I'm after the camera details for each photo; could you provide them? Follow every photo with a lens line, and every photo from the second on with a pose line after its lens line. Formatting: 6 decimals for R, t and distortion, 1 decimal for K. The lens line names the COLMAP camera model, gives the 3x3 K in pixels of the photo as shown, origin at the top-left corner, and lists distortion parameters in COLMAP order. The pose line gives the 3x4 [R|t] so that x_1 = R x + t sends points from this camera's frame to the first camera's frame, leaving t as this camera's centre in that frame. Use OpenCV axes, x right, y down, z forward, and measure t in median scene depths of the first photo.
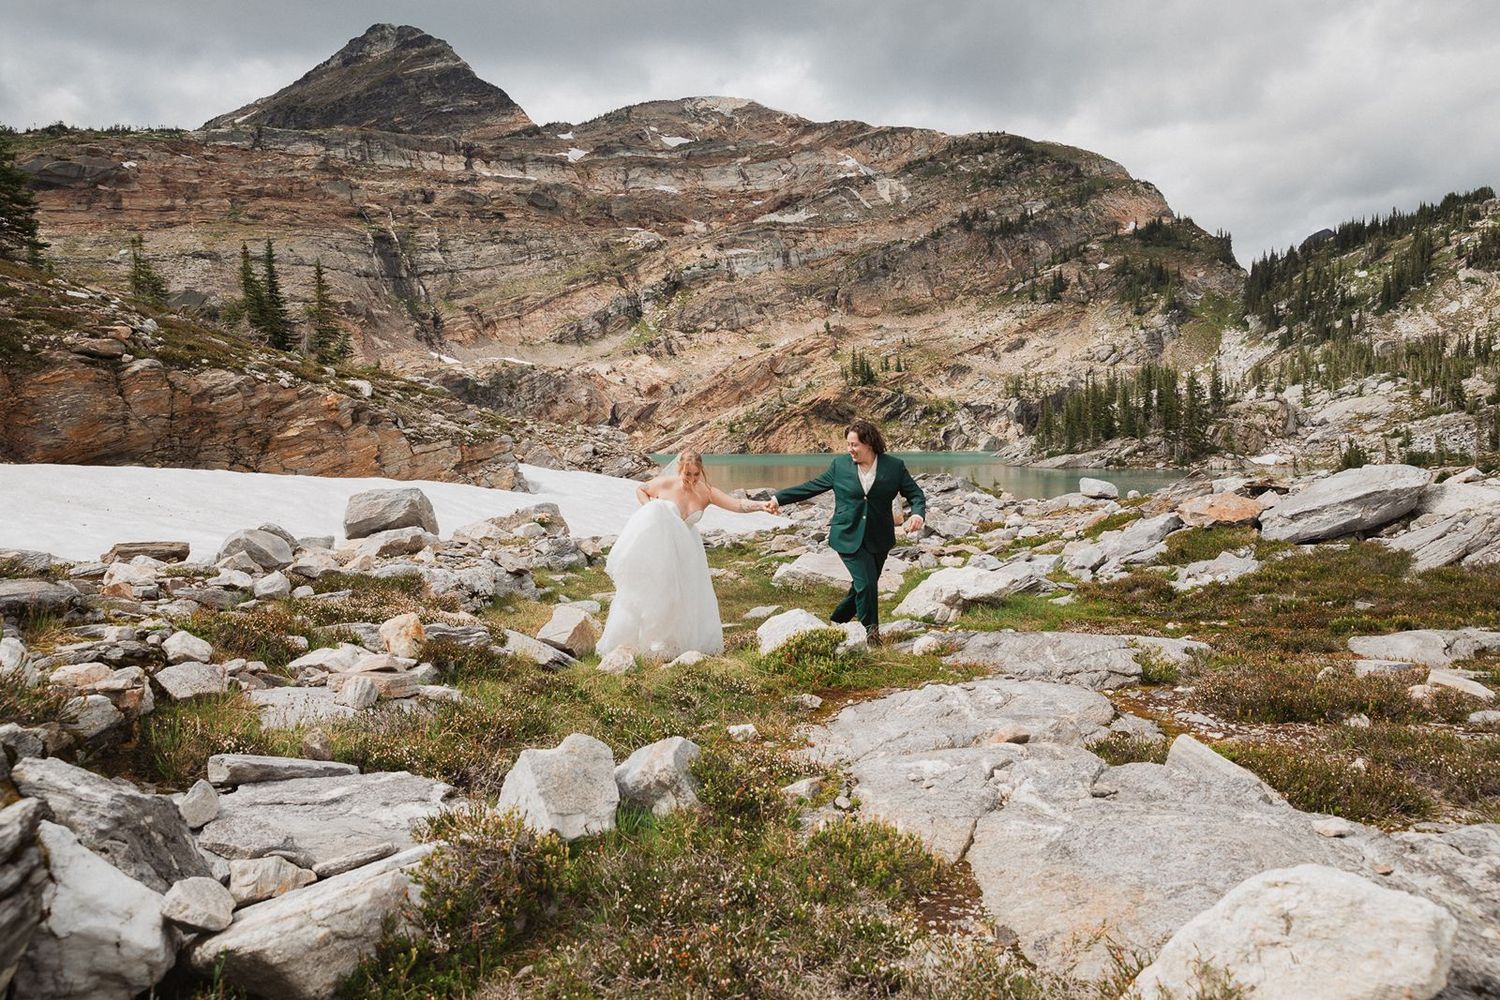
lens RADIAL K [[1070.7, 0, 750.0], [0, 1070.7, 500.0], [0, 0, 1]] dist [-0.107698, 0.098151]
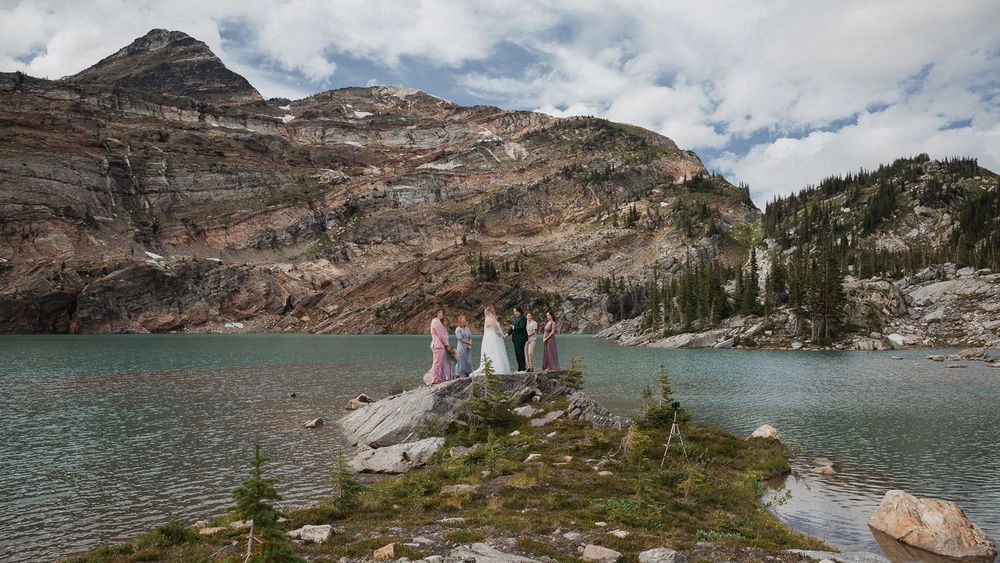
lens RADIAL K [[702.1, 0, 499.9], [0, 702.1, 326.9], [0, 0, 1]] dist [-0.104478, 0.091392]
pose [[0.994314, 0.008695, 0.106134, 0.021598], [-0.002525, 0.998306, -0.058130, -0.003757], [-0.106460, 0.057531, 0.992651, 0.120095]]
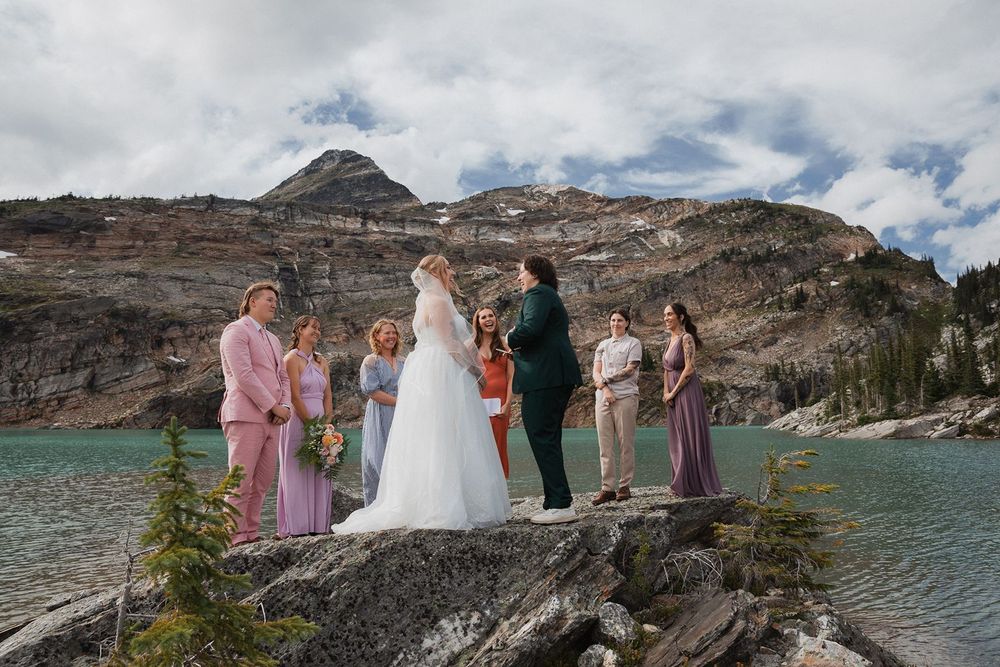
lens RADIAL K [[703.8, 0, 500.0], [0, 703.8, 333.5], [0, 0, 1]] dist [-0.108384, 0.098213]
pose [[0.992943, -0.015123, -0.117627, 0.026005], [-0.006478, 0.983439, -0.181122, -0.004120], [0.118418, 0.180606, 0.976401, 0.142459]]
